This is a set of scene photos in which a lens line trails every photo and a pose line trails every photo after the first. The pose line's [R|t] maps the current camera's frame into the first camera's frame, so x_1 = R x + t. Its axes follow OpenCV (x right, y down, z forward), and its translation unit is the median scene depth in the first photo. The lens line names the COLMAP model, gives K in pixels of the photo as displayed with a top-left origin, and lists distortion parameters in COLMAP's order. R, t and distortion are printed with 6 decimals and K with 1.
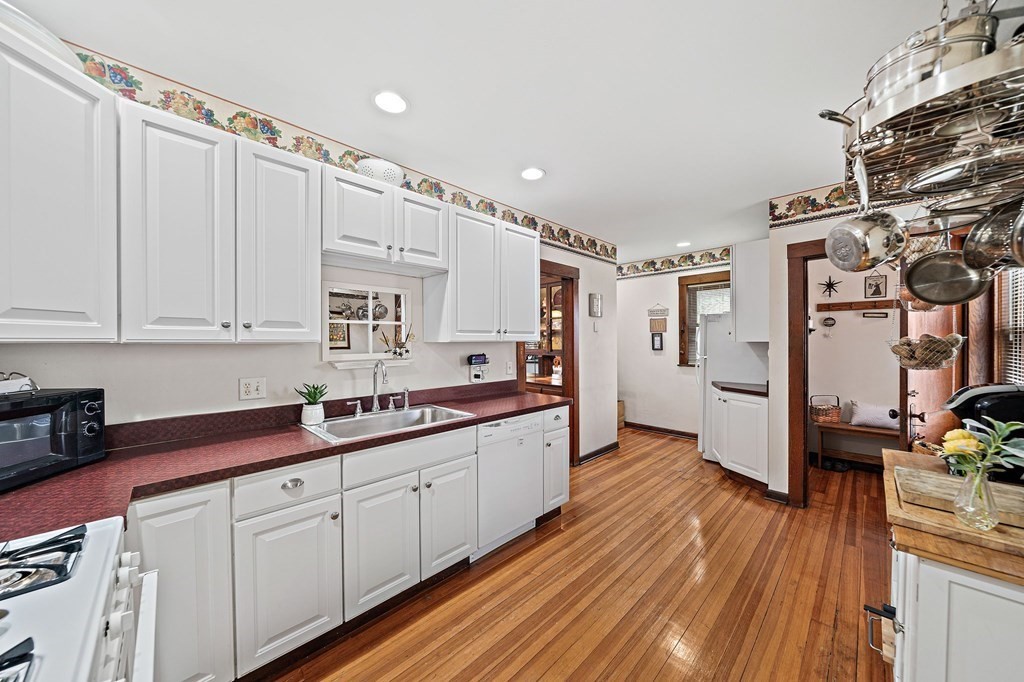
lens RADIAL K [[344.6, 0, 496.2], [0, 344.6, 354.7], [0, 0, 1]] dist [-0.021850, 0.000062]
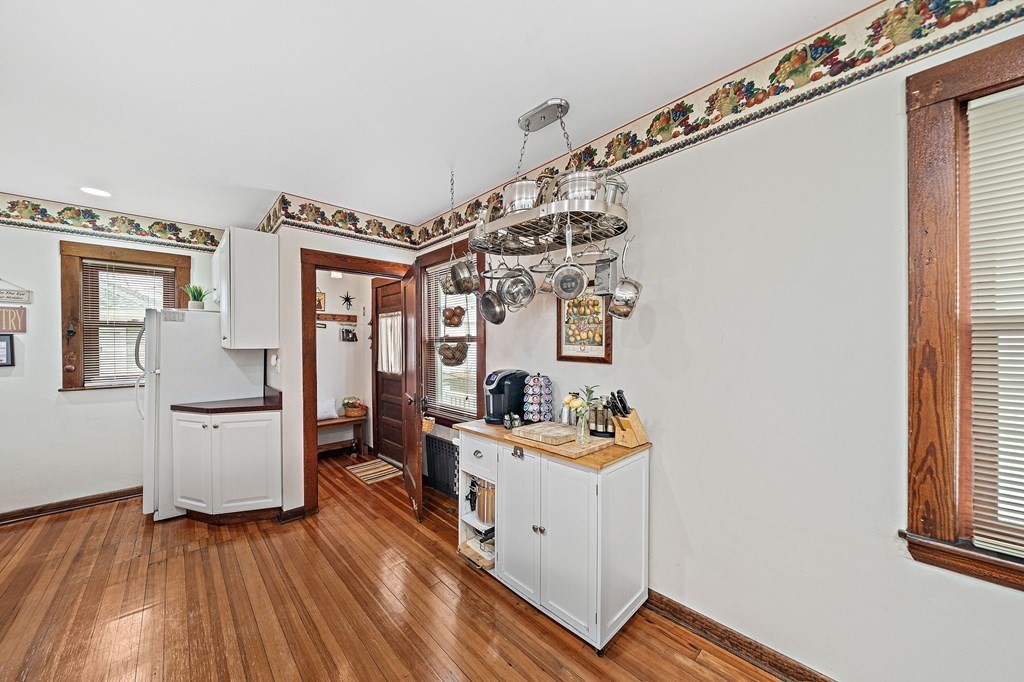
lens RADIAL K [[357.4, 0, 515.7], [0, 357.4, 349.8], [0, 0, 1]] dist [-0.001158, -0.000153]
pose [[-0.021744, -0.009909, 0.999714, -0.163109], [0.045000, 0.998928, 0.010880, -0.017393], [-0.998750, 0.045223, -0.021275, 0.392017]]
